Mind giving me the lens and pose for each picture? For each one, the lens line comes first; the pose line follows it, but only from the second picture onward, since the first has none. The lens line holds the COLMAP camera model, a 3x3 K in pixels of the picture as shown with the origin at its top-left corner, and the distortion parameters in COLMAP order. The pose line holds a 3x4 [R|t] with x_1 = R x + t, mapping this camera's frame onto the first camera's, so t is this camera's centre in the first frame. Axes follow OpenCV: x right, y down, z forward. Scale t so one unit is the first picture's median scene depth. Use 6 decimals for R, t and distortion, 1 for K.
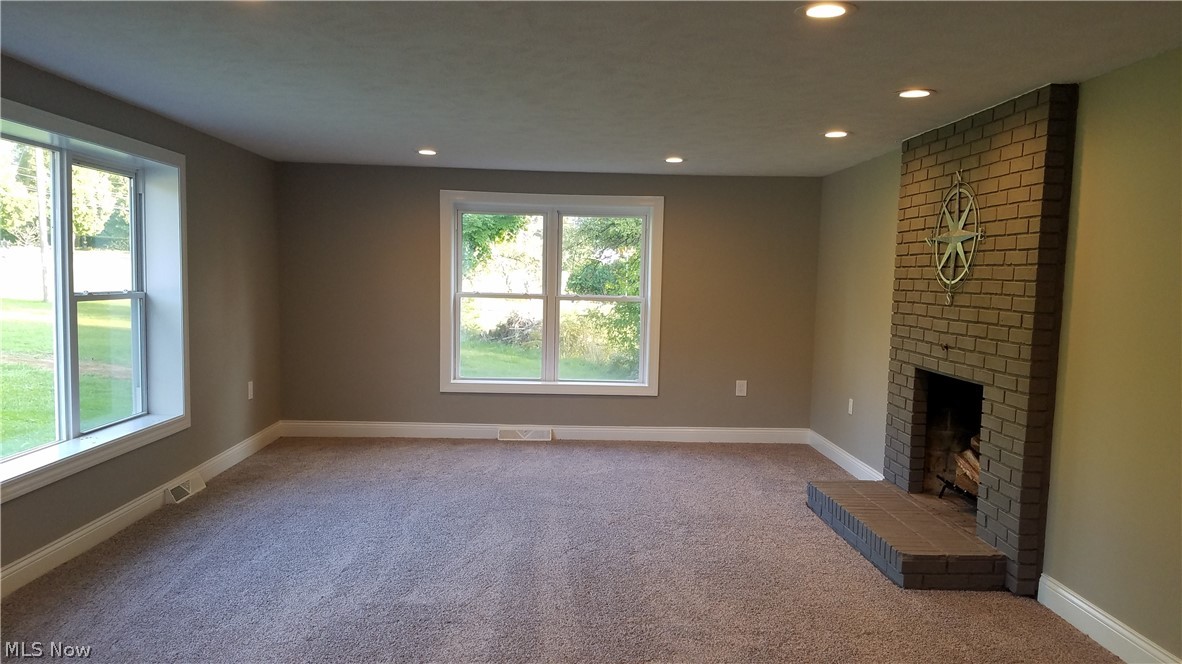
lens RADIAL K [[902.5, 0, 554.1], [0, 902.5, 355.9], [0, 0, 1]] dist [0.089987, -0.005284]
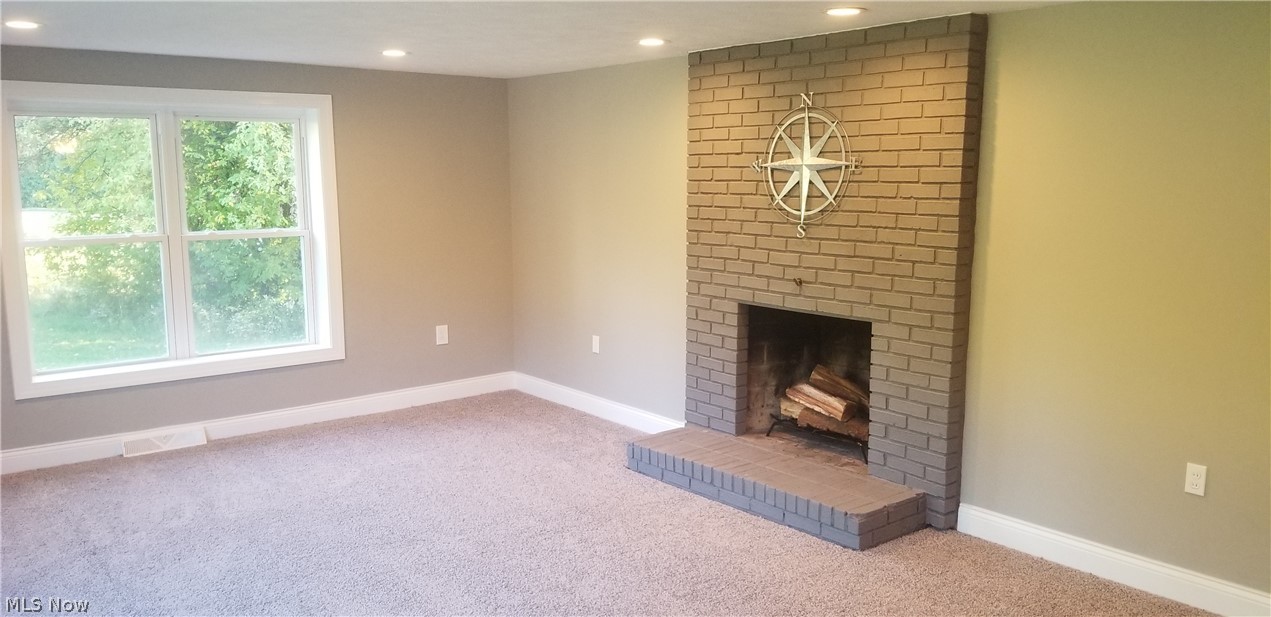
lens RADIAL K [[982.0, 0, 631.3], [0, 982.0, 319.3], [0, 0, 1]] dist [0.126721, -0.155479]
pose [[0.788887, -0.111580, 0.604323, -0.341174], [0.073908, 0.993467, 0.086950, -0.075376], [-0.610077, -0.023929, 0.791980, 0.312654]]
